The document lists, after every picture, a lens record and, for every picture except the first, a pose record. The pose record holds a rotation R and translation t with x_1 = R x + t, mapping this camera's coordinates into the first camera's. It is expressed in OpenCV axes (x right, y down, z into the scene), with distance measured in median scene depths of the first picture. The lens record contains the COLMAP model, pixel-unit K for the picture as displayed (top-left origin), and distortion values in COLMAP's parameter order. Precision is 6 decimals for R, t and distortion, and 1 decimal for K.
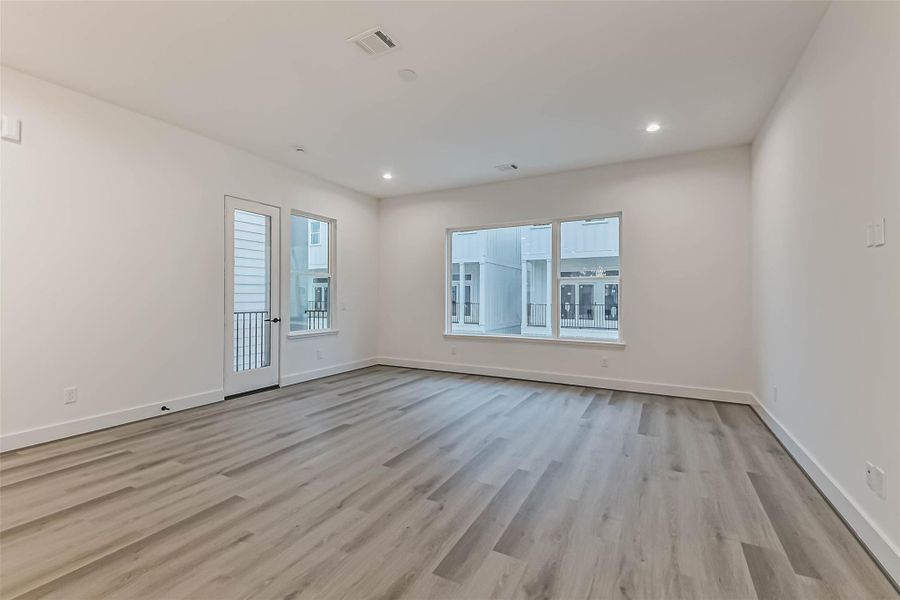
lens RADIAL K [[388.8, 0, 450.0], [0, 388.8, 300.0], [0, 0, 1]] dist [0.001877, 0.000352]
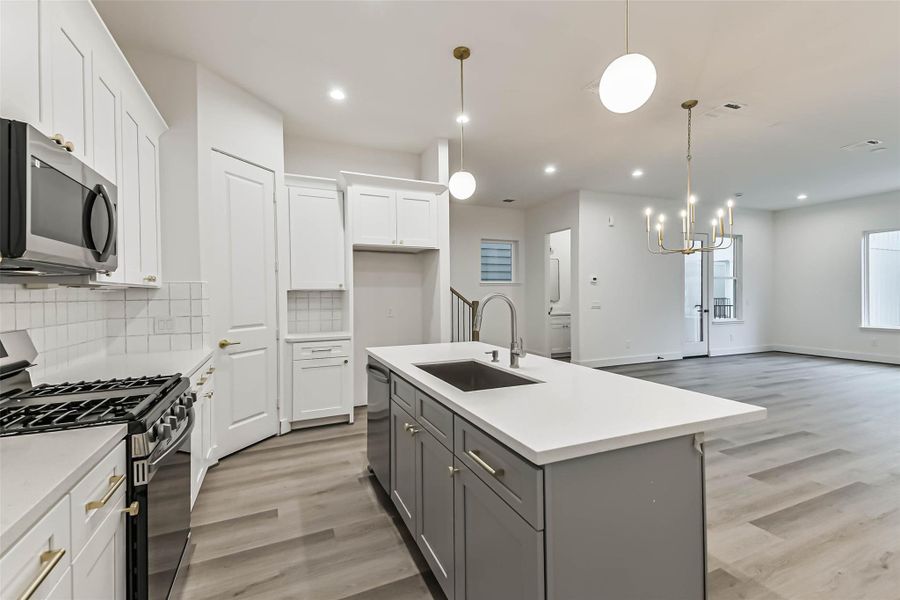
lens RADIAL K [[388.8, 0, 450.0], [0, 388.8, 300.0], [0, 0, 1]] dist [0.001877, 0.000352]
pose [[0.790479, 0.005293, -0.612466, -0.269680], [-0.005293, 0.999984, 0.001812, 0.015343], [0.612466, 0.001809, 0.790495, -0.613138]]
